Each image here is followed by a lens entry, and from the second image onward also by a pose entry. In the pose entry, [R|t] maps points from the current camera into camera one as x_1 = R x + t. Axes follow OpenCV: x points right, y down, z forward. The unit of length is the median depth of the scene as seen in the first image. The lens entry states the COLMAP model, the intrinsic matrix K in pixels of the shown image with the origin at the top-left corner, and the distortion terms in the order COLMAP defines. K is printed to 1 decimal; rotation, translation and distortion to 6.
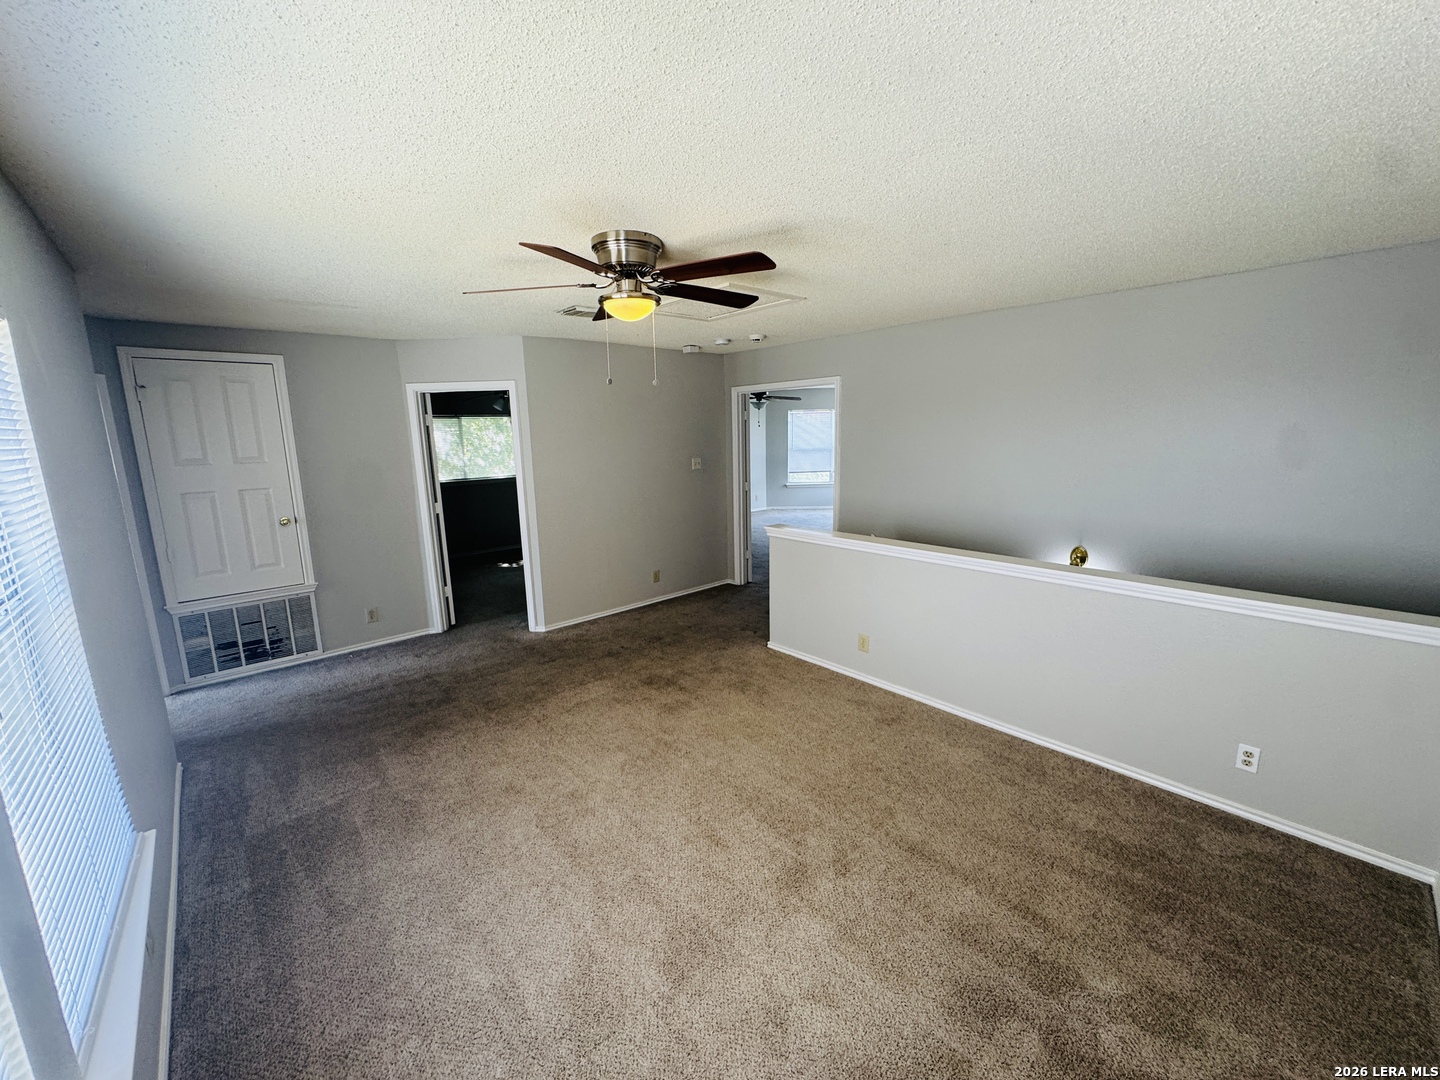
lens RADIAL K [[577.3, 0, 717.7], [0, 577.3, 537.8], [0, 0, 1]] dist [-0.005262, 0.000879]
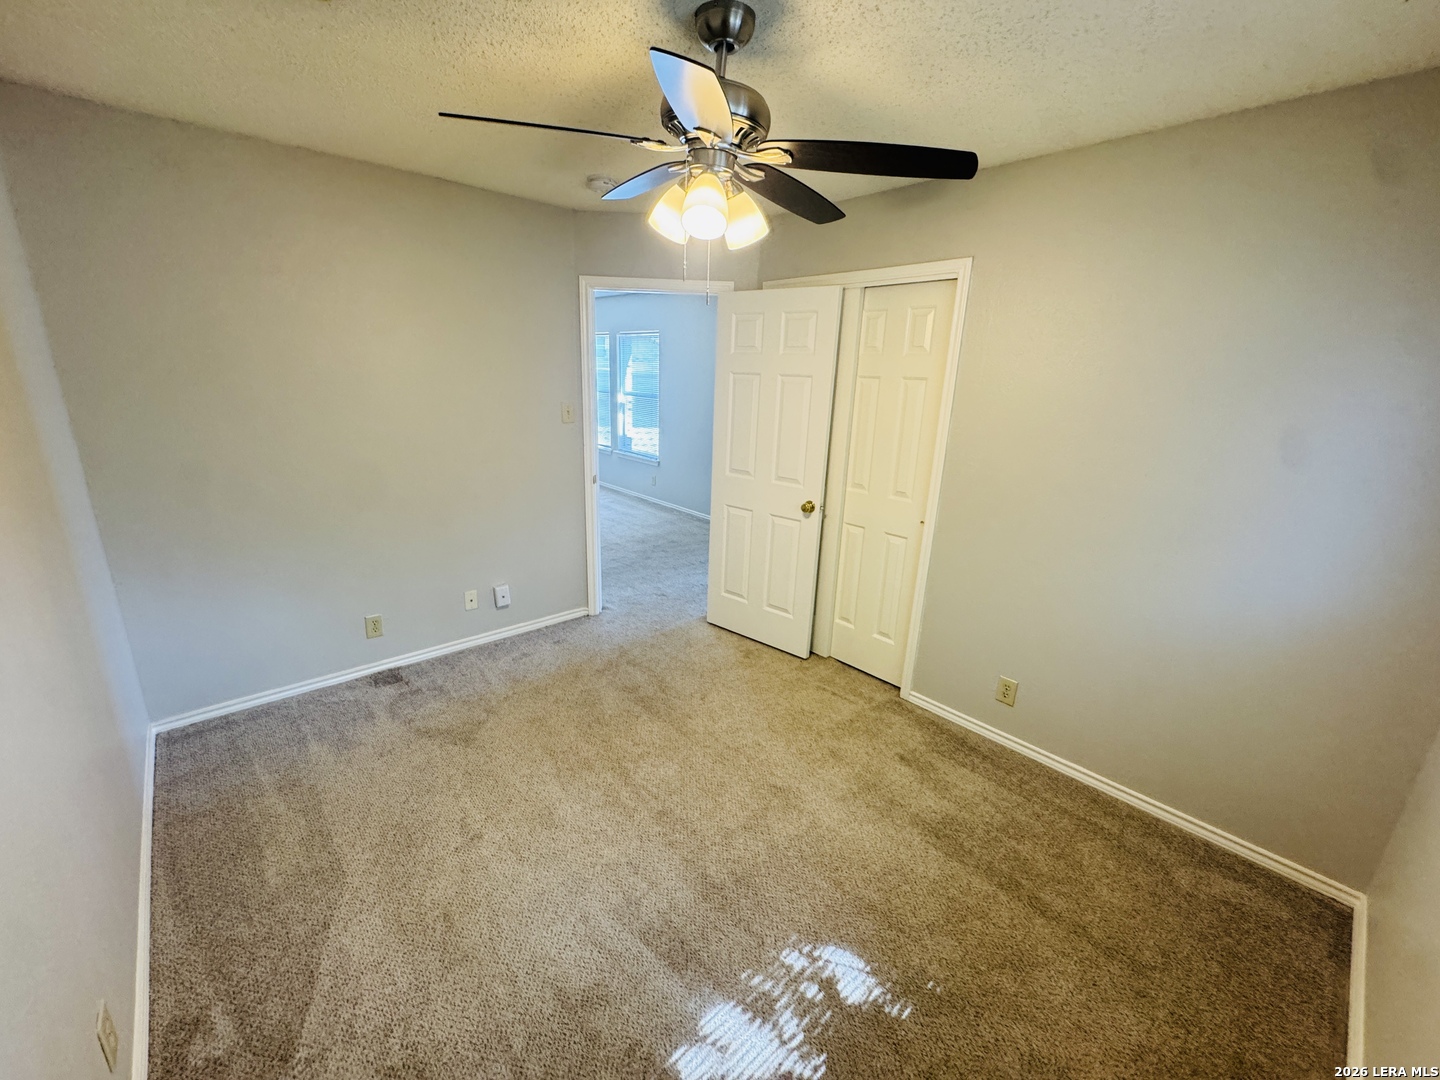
lens RADIAL K [[577.3, 0, 717.7], [0, 577.3, 537.8], [0, 0, 1]] dist [-0.005262, 0.000879]
pose [[-0.999877, -0.011861, -0.010304, -0.635734], [-0.015249, 0.890605, 0.454522, -0.390898], [0.003786, 0.454623, -0.890676, 2.227887]]
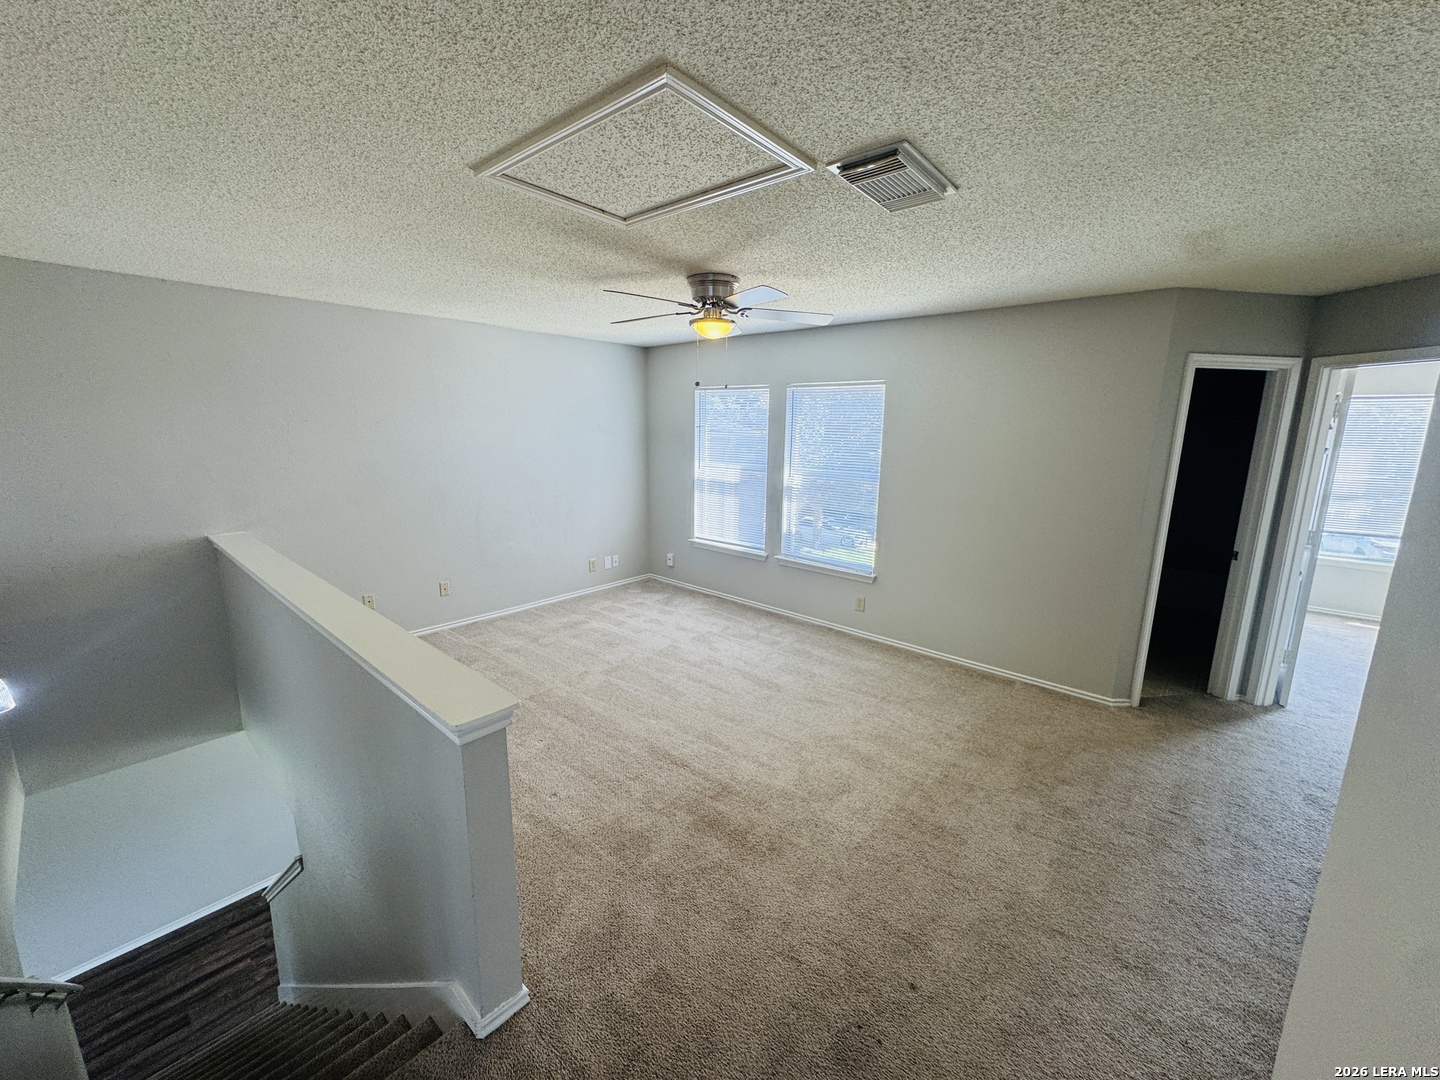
lens RADIAL K [[577.3, 0, 717.7], [0, 577.3, 537.8], [0, 0, 1]] dist [-0.005262, 0.000879]
pose [[-0.992832, 0.025985, -0.116662, 0.004820], [-0.019612, 0.927433, 0.373476, -0.281217], [0.117901, 0.373086, -0.920275, 1.499307]]
